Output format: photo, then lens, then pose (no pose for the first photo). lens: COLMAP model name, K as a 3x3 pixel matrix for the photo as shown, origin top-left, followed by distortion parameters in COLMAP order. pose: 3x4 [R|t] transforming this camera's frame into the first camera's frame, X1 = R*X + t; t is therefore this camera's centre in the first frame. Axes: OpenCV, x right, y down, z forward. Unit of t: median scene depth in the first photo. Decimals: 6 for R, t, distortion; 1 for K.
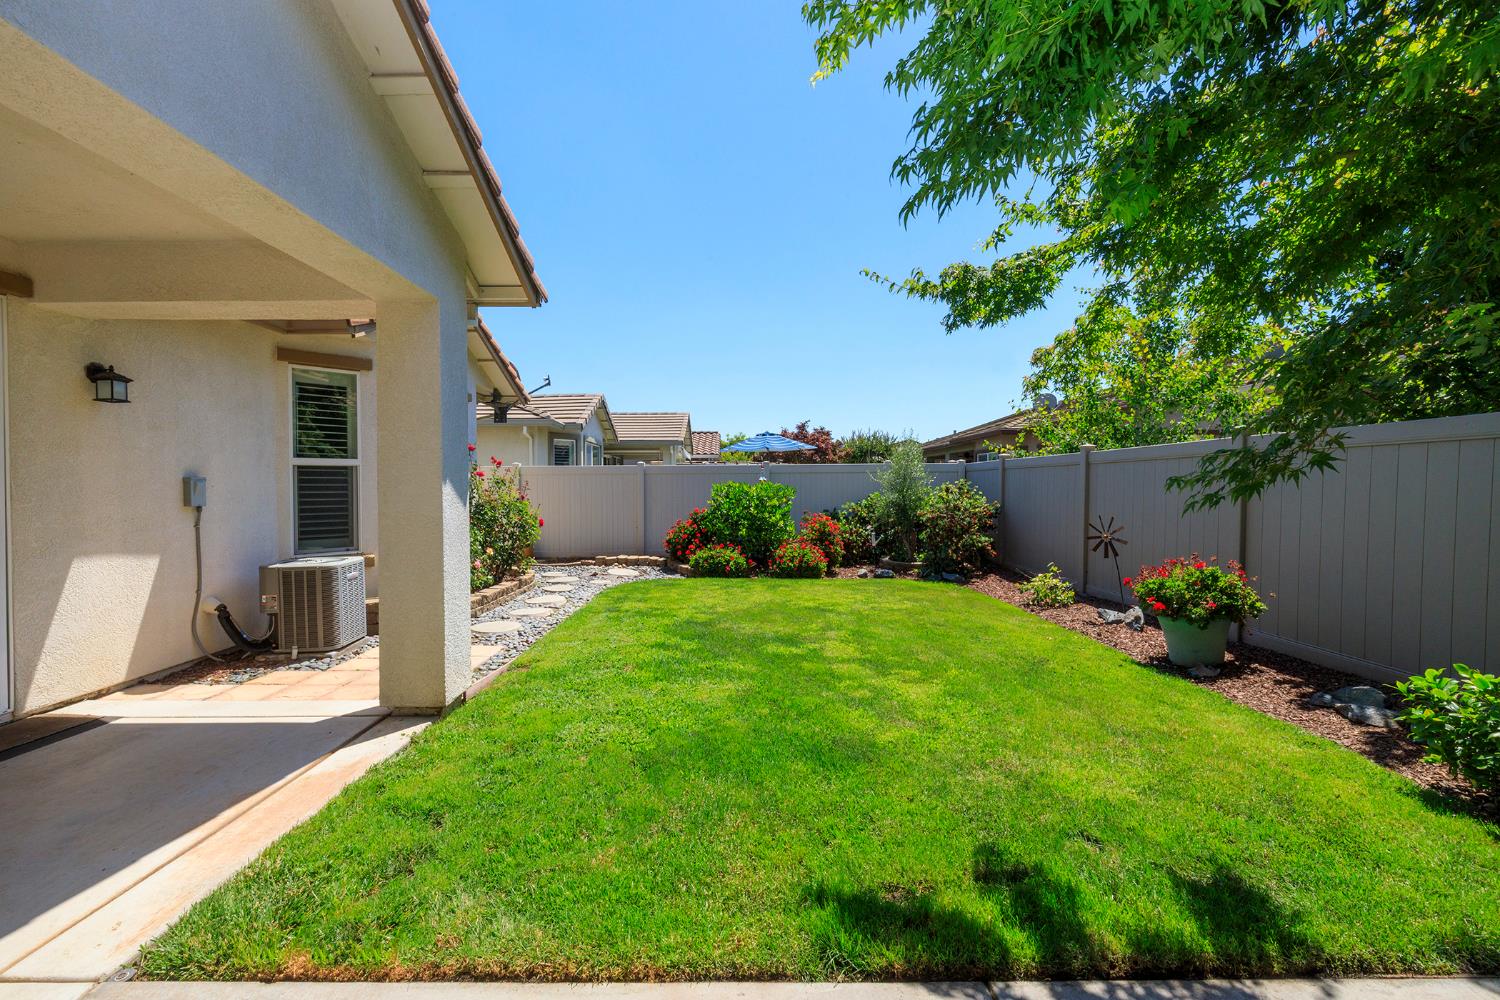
lens RADIAL K [[628.1, 0, 742.7], [0, 628.1, 495.6], [0, 0, 1]] dist [0.001475, 0.000472]
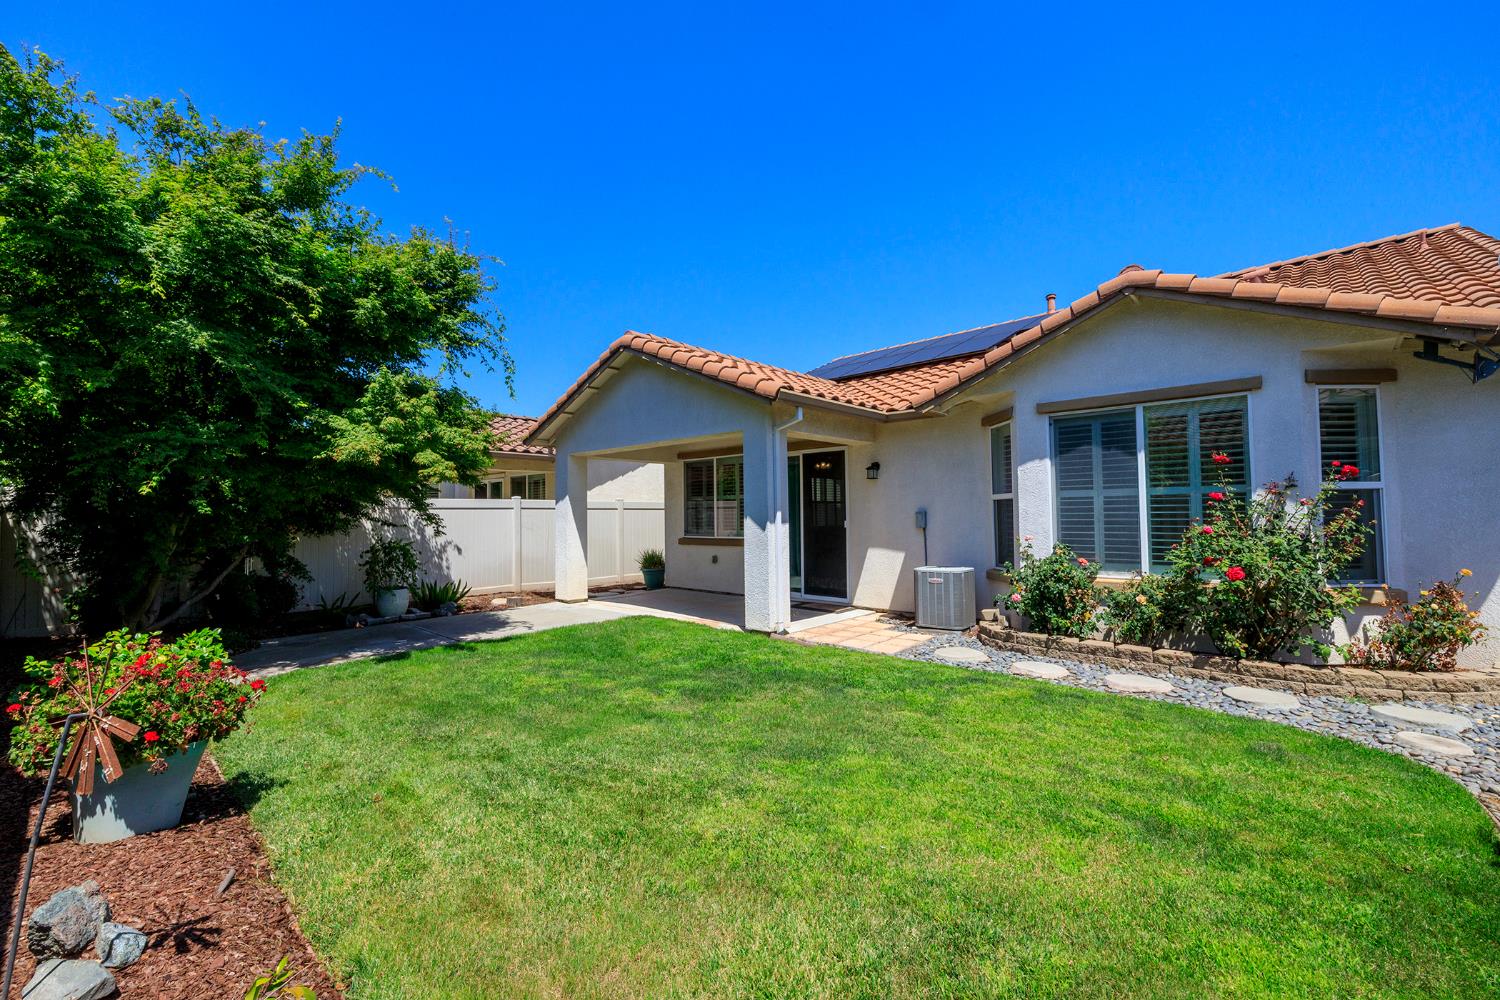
lens RADIAL K [[628.1, 0, 742.2], [0, 628.1, 502.5], [0, 0, 1]] dist [0.001475, 0.000472]
pose [[-0.696822, -0.001675, -0.717243, 0.597138], [0.006413, 0.999943, -0.008566, -0.032915], [0.717216, -0.010569, -0.696771, 1.457226]]
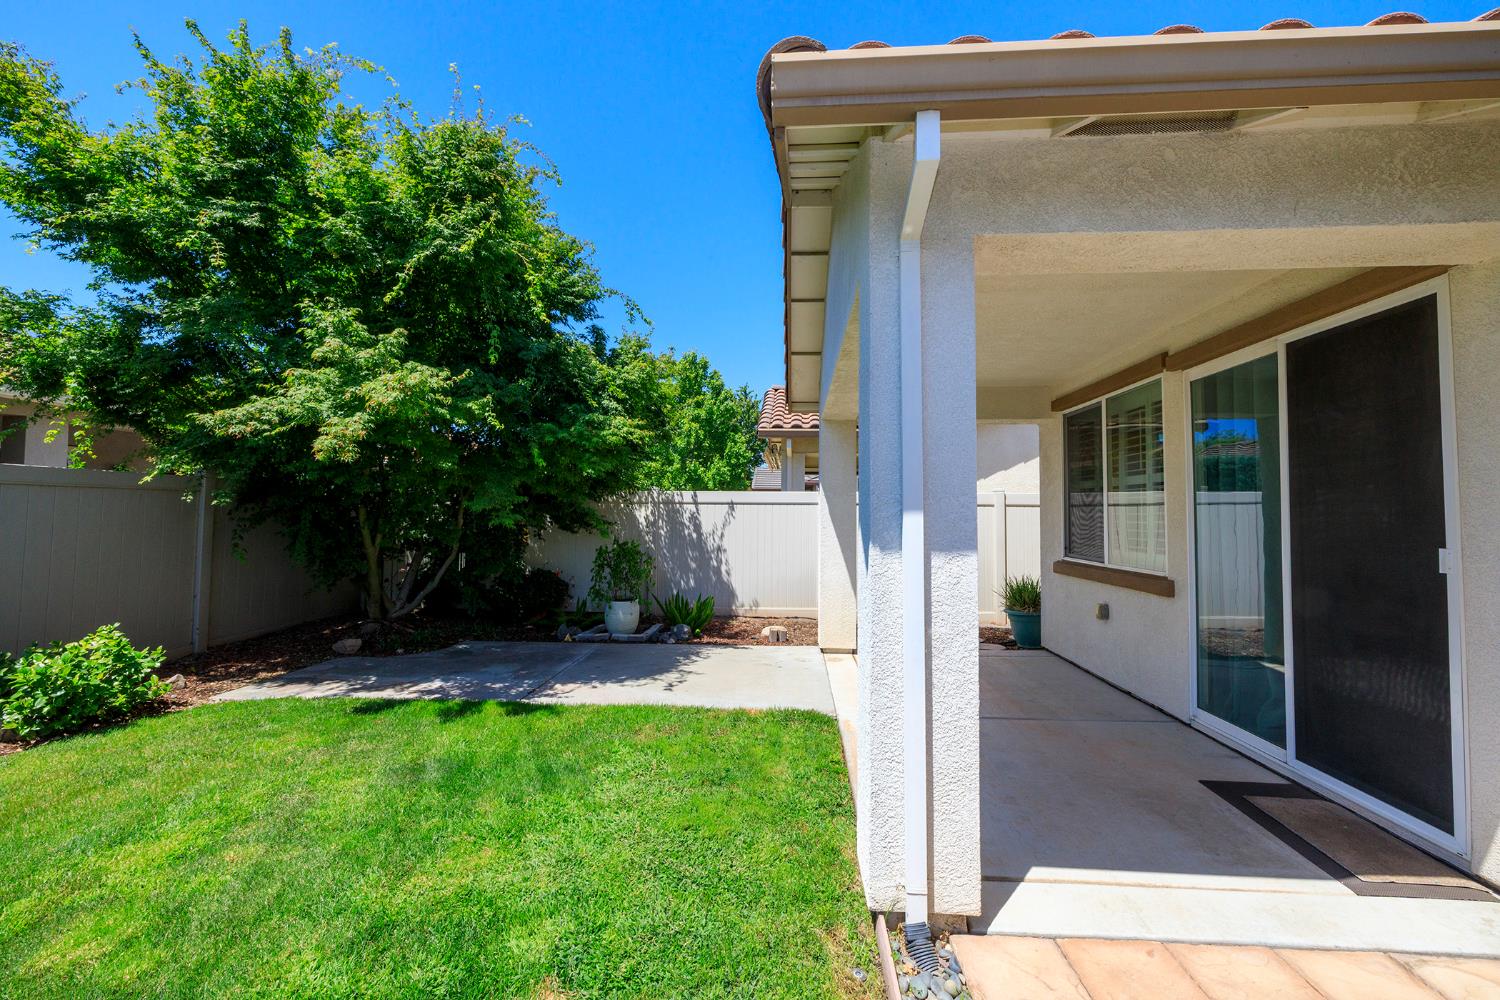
lens RADIAL K [[628.1, 0, 744.0], [0, 628.1, 493.1], [0, 0, 1]] dist [0.001475, 0.000472]
pose [[-0.995546, 0.000856, 0.094274, -0.249434], [-0.001250, 0.999751, -0.022277, -0.027286], [-0.094269, -0.022296, -0.995297, 1.036225]]
